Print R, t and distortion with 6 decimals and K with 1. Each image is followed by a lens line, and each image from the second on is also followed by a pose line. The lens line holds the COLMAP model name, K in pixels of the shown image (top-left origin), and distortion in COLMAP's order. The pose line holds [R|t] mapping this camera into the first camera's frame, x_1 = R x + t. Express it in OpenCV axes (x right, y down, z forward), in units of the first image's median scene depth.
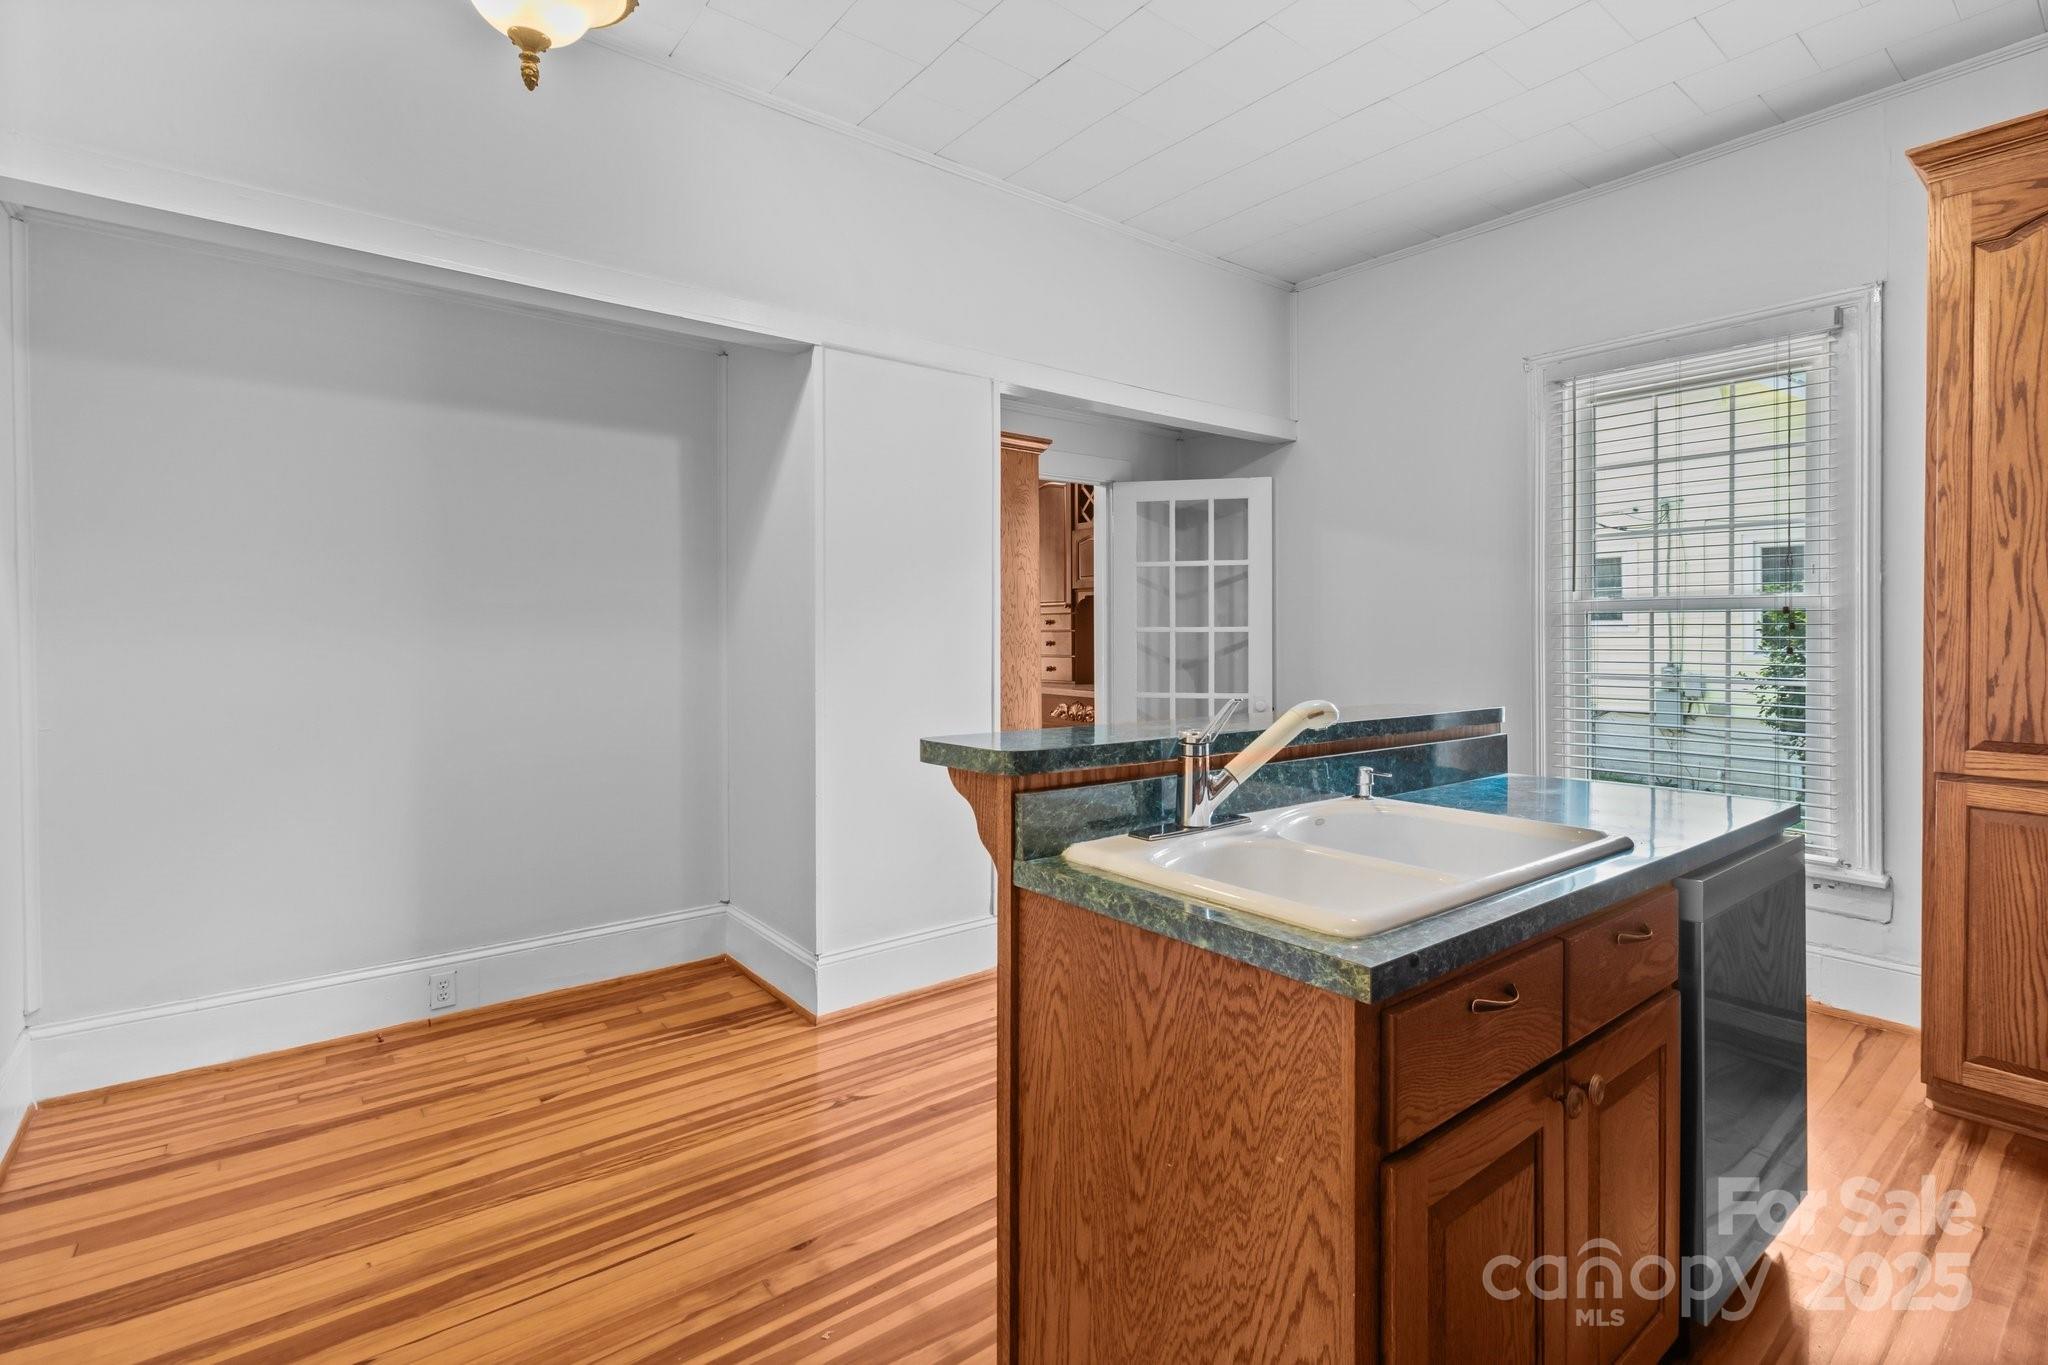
lens RADIAL K [[948.4, 0, 1054.6], [0, 948.4, 639.3], [0, 0, 1]] dist [0.001269, 0.000098]
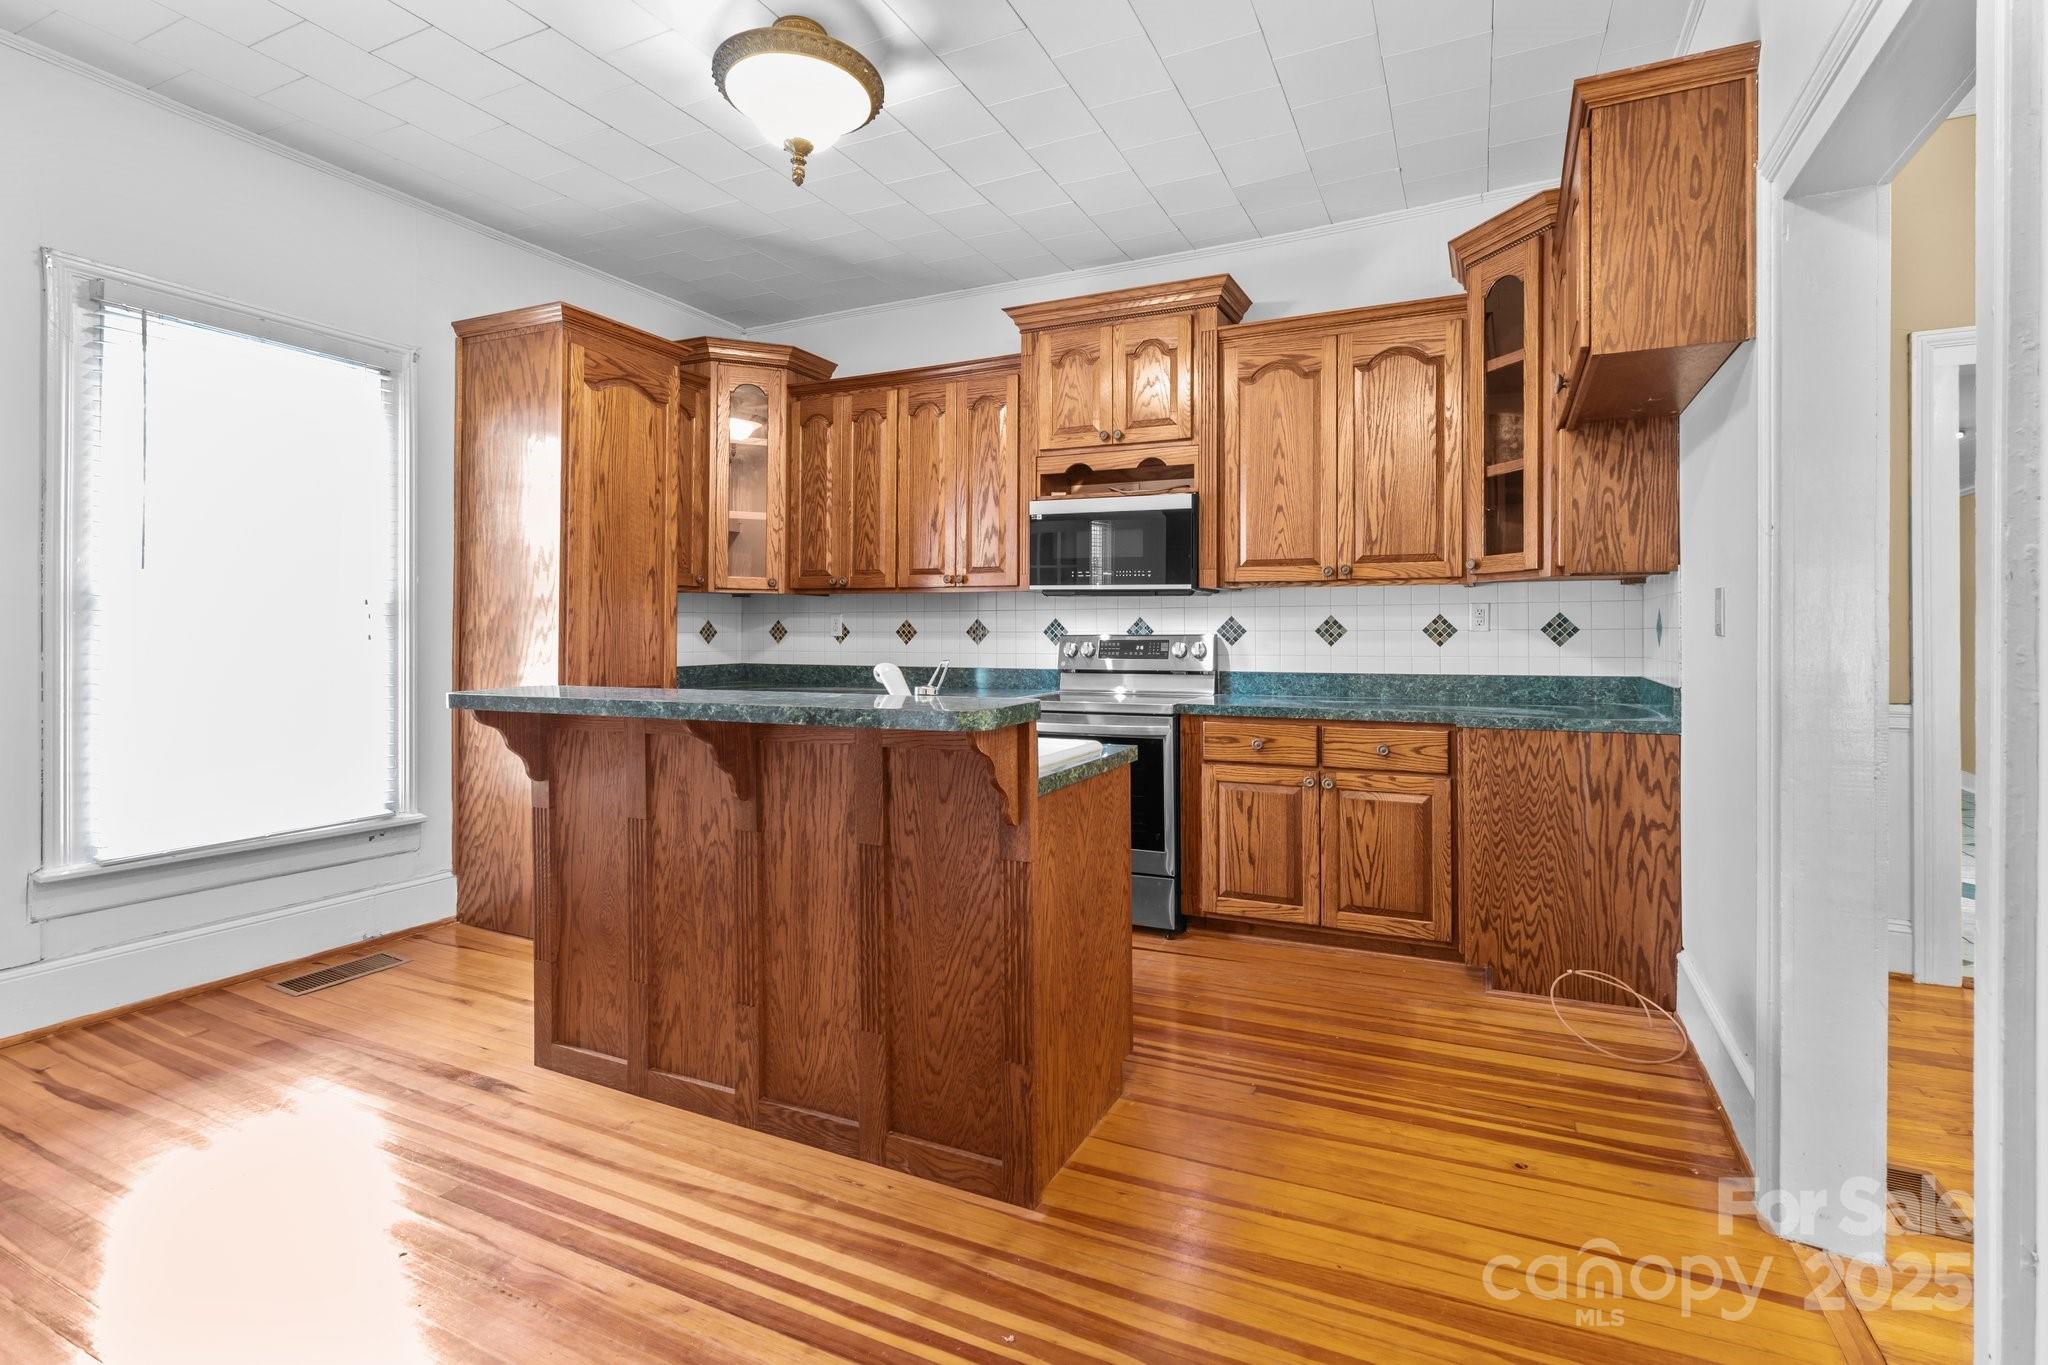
lens RADIAL K [[948.4, 0, 1022.6], [0, 948.4, 626.4], [0, 0, 1]] dist [0.001269, 0.000098]
pose [[-0.416333, 0.006196, 0.909191, -0.812186], [0.005925, 0.999974, -0.004101, 0.010426], [-0.909193, 0.003679, -0.416359, 1.026988]]
